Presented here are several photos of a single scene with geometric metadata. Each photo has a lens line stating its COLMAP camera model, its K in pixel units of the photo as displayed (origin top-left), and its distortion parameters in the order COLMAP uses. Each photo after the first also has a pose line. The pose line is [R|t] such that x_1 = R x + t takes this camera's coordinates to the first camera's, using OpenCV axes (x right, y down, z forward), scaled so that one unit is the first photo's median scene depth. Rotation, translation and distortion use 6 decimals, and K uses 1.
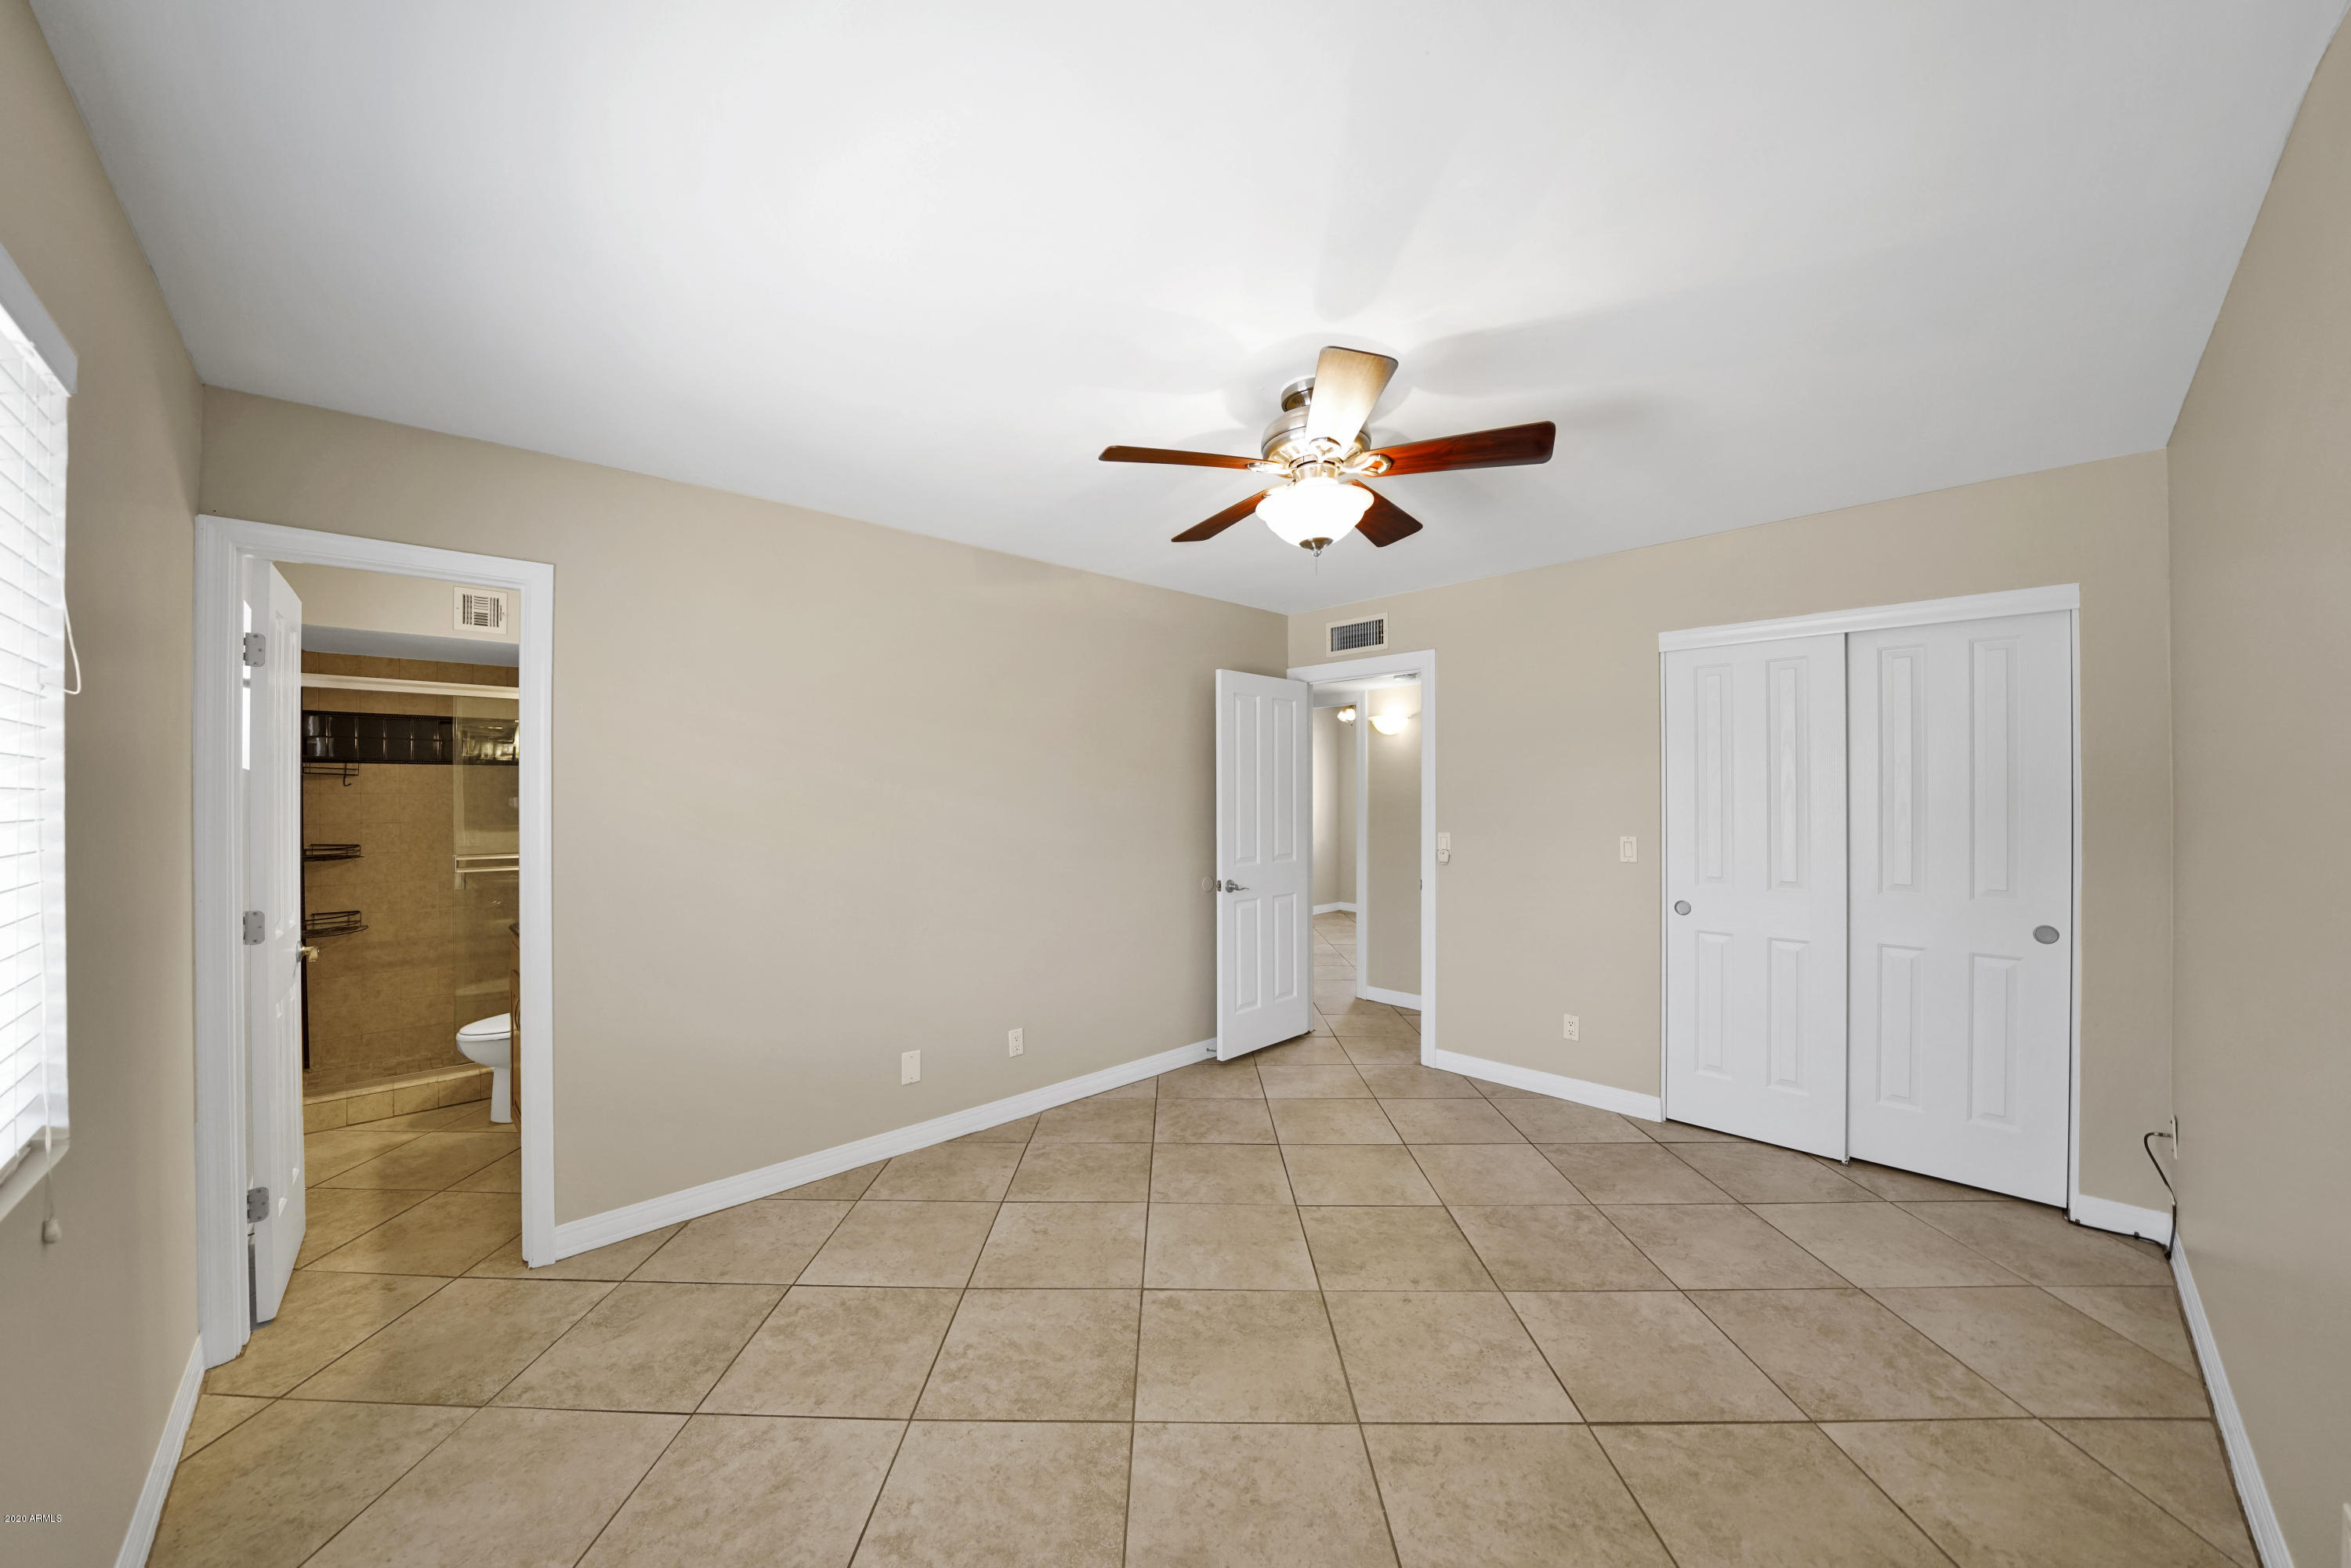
lens RADIAL K [[835.0, 0, 1182.8], [0, 835.0, 791.7], [0, 0, 1]] dist [-0.025775, 0.001351]
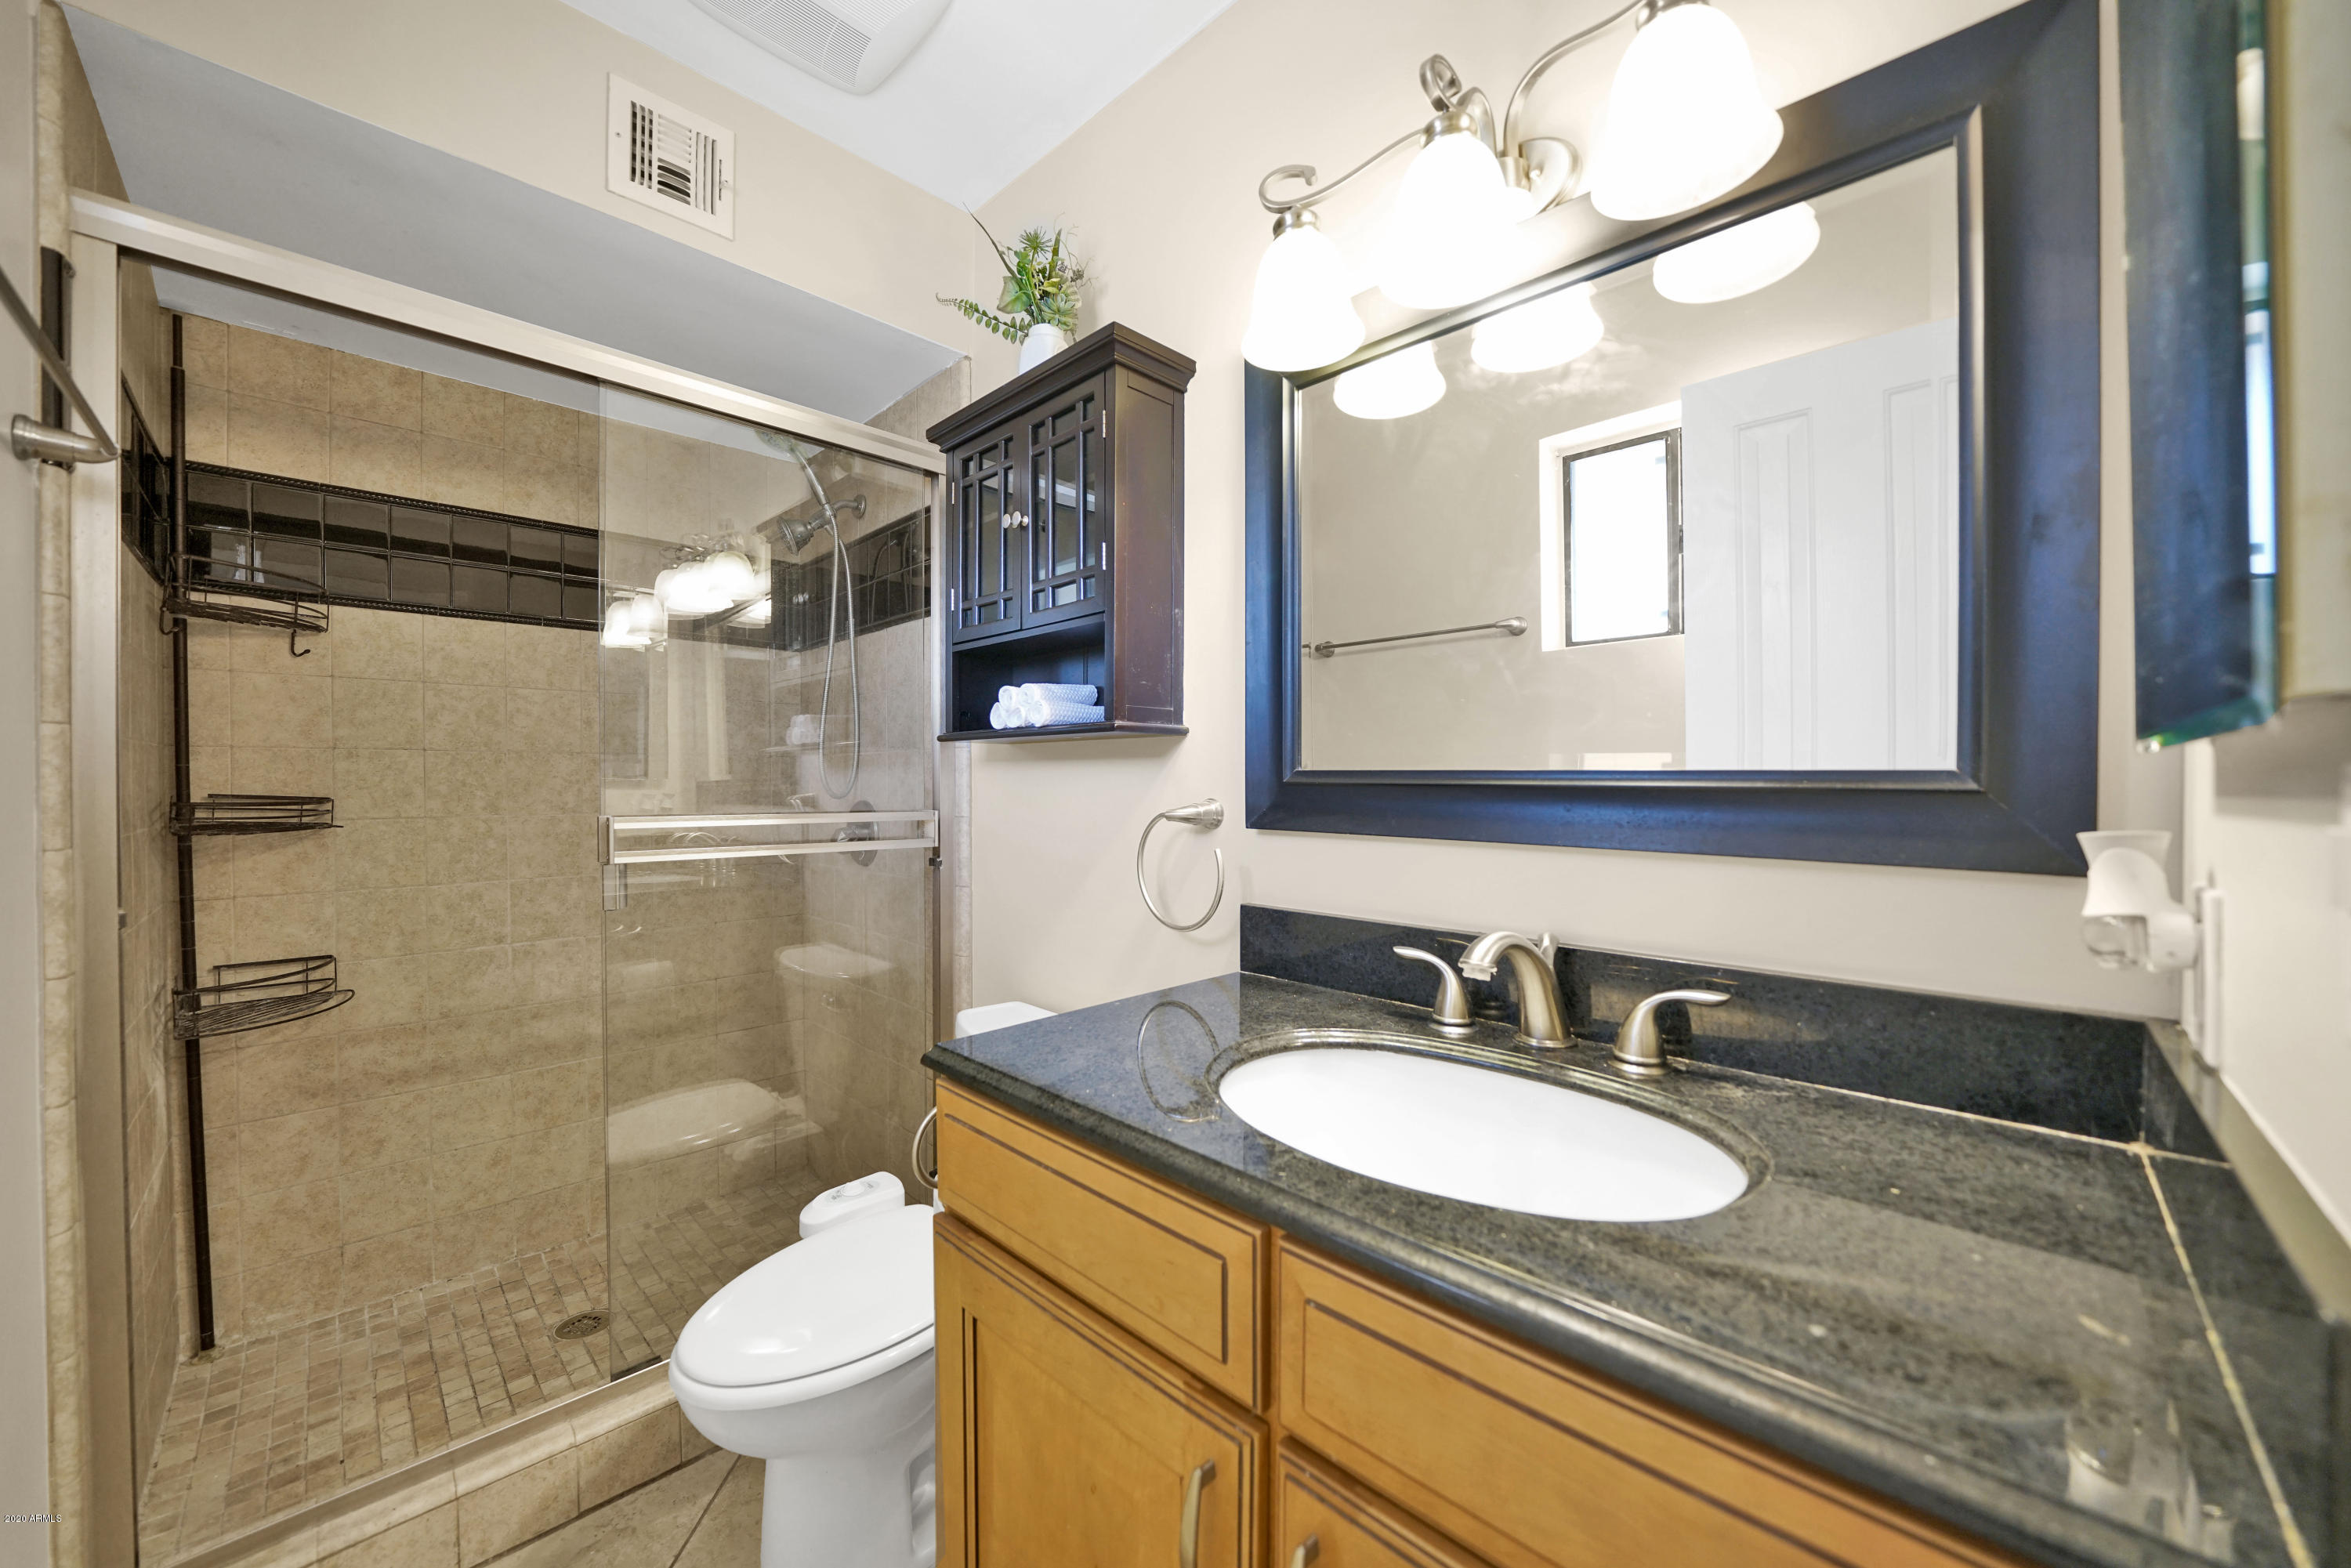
lens RADIAL K [[835.0, 0, 1168.6], [0, 835.0, 790.3], [0, 0, 1]] dist [-0.025775, 0.001351]
pose [[0.999750, 0.001130, 0.022327, -0.785397], [-0.001378, 0.999938, 0.011074, 0.074943], [-0.022313, -0.011102, 0.999689, 0.762053]]
